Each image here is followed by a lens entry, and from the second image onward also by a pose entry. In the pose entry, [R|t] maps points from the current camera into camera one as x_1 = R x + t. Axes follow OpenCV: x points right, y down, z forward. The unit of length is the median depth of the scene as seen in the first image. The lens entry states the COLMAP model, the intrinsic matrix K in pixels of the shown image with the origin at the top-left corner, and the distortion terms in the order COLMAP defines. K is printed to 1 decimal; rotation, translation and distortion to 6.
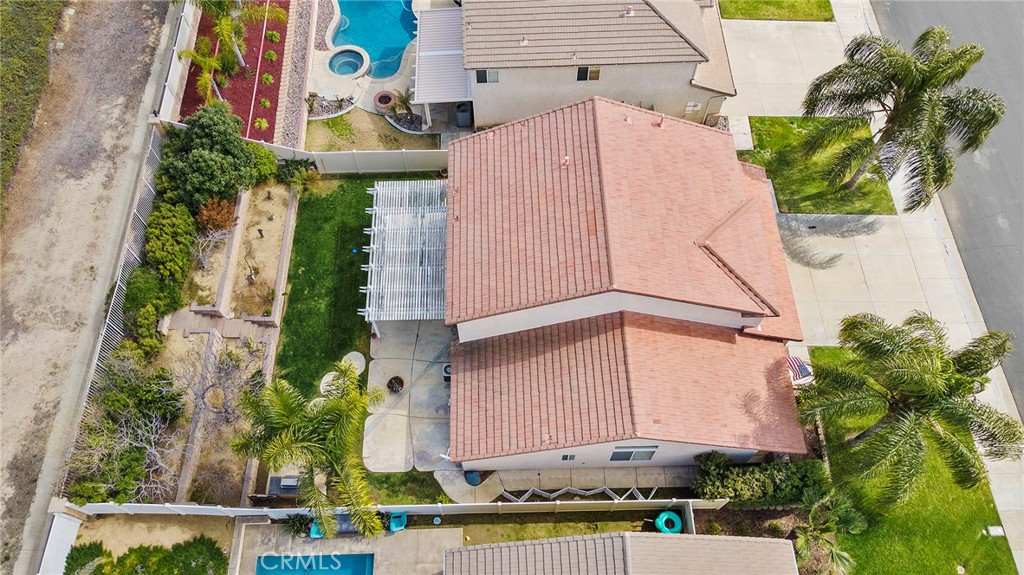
lens RADIAL K [[758.5, 0, 511.1], [0, 758.5, 291.6], [0, 0, 1]] dist [0.051965, 0.004598]
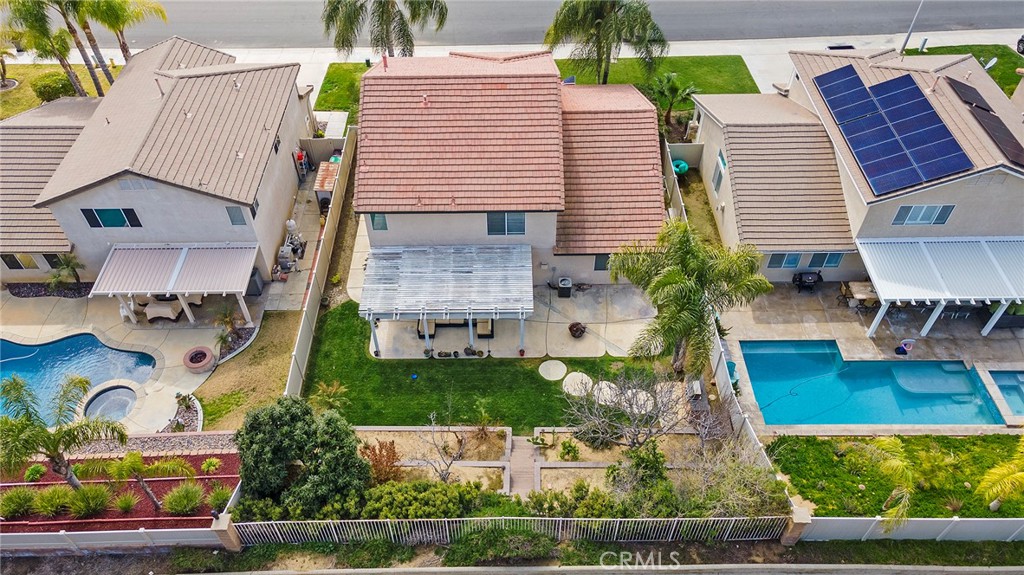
lens RADIAL K [[758.5, 0, 510.8], [0, 758.5, 285.6], [0, 0, 1]] dist [0.051965, 0.004598]
pose [[0.013880, -0.718158, 0.695741, -0.936044], [0.887318, 0.329610, 0.322528, -0.345664], [-0.460950, 0.612867, 0.641810, 0.413781]]
